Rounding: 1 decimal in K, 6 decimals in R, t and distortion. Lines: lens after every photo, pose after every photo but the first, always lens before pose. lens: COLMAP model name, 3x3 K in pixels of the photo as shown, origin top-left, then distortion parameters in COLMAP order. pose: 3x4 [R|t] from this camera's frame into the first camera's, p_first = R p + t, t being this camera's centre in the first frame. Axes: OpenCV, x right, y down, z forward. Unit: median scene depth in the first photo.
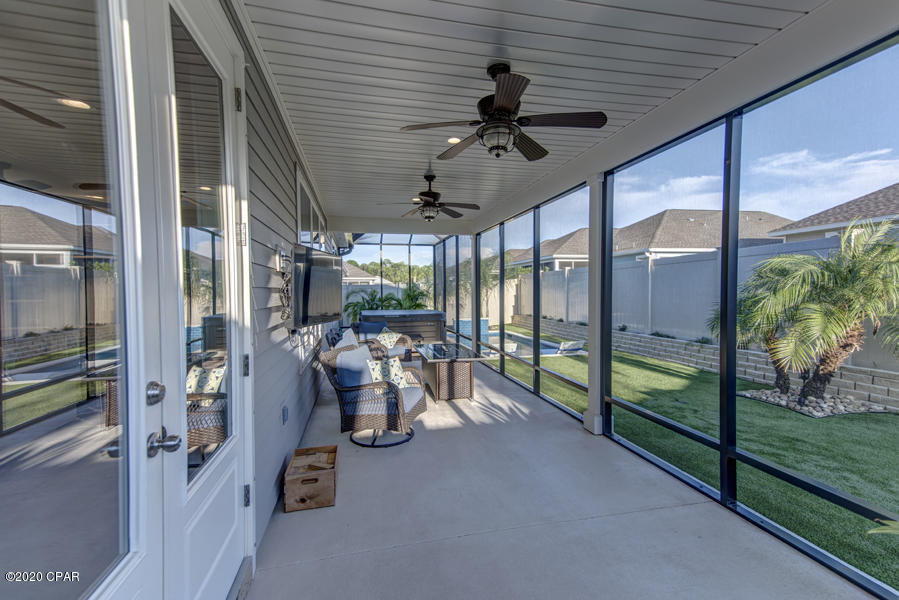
lens RADIAL K [[394.8, 0, 459.0], [0, 394.8, 303.2], [0, 0, 1]] dist [0.047382, -0.002529]
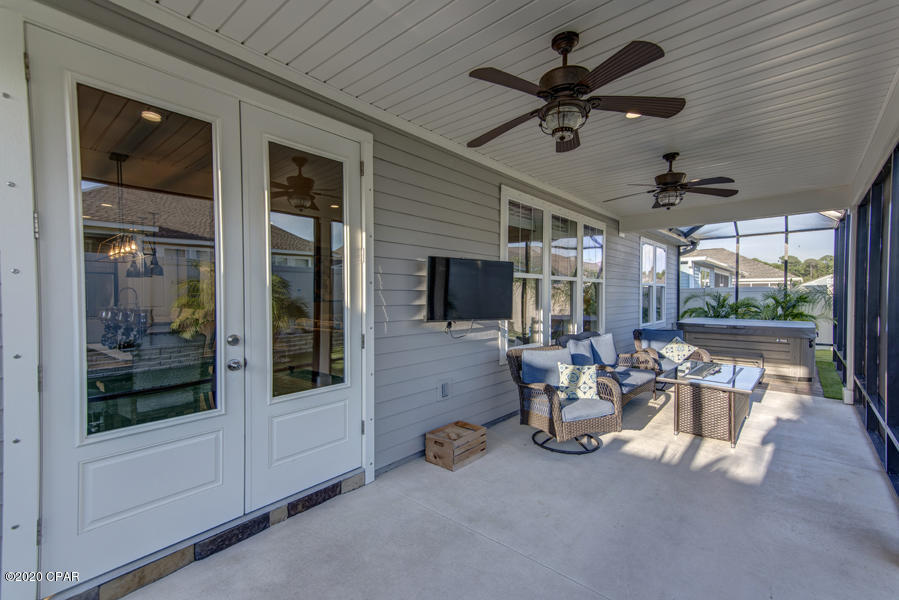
lens RADIAL K [[394.8, 0, 452.7], [0, 394.8, 302.0], [0, 0, 1]] dist [0.047382, -0.002529]
pose [[0.588527, 0.019953, -0.808231, 0.332454], [-0.030898, 0.999520, 0.002176, -0.002969], [0.807887, 0.023692, 0.588861, 0.147967]]
